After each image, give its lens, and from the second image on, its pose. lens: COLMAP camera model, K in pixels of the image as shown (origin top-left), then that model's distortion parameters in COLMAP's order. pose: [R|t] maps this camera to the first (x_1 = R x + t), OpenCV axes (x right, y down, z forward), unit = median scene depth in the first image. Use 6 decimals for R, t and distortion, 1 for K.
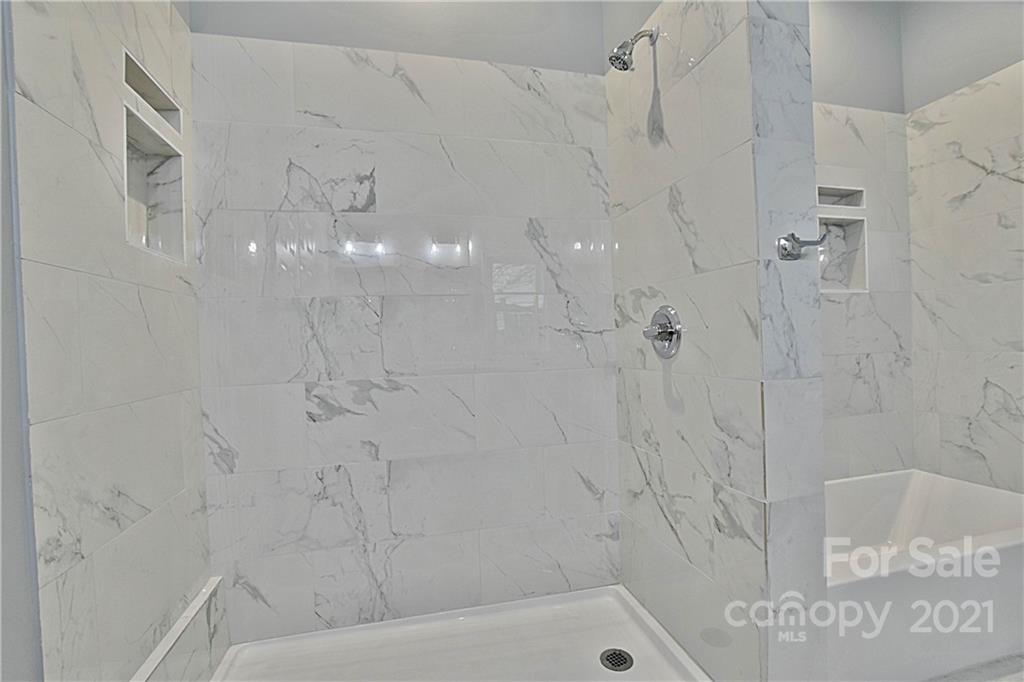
lens RADIAL K [[466.2, 0, 515.5], [0, 466.2, 345.4], [0, 0, 1]] dist [-0.033676, 0.005486]
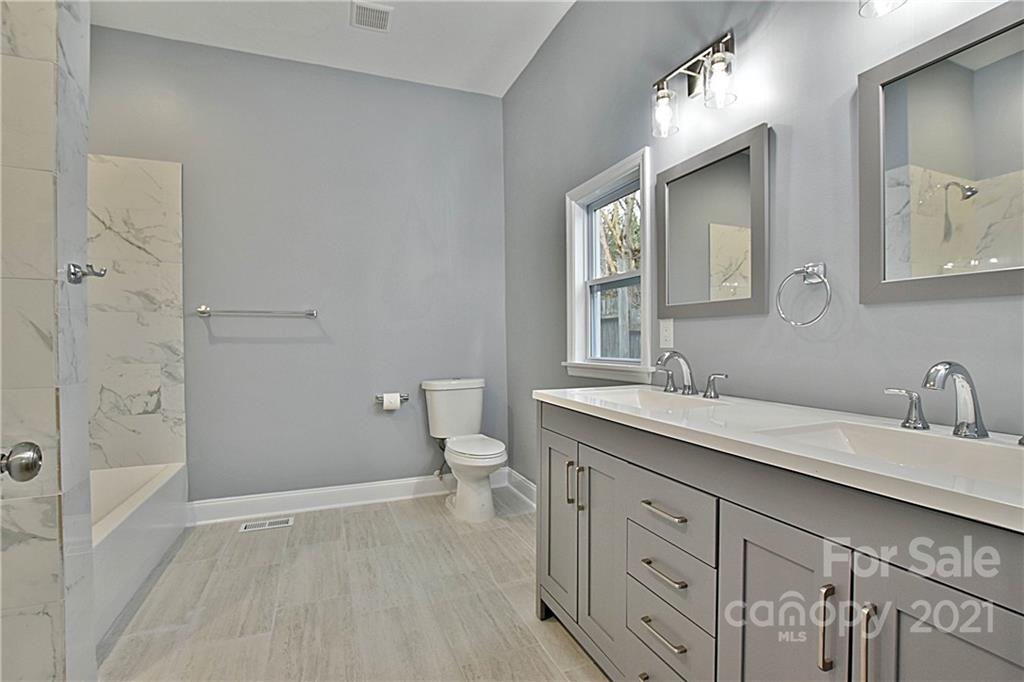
lens RADIAL K [[466.2, 0, 515.5], [0, 466.2, 345.4], [0, 0, 1]] dist [-0.033676, 0.005486]
pose [[-0.153638, 0.026573, 0.987770, -0.730823], [0.020264, 0.999513, -0.023737, 0.024450], [-0.987919, 0.016369, -0.154102, 0.059496]]
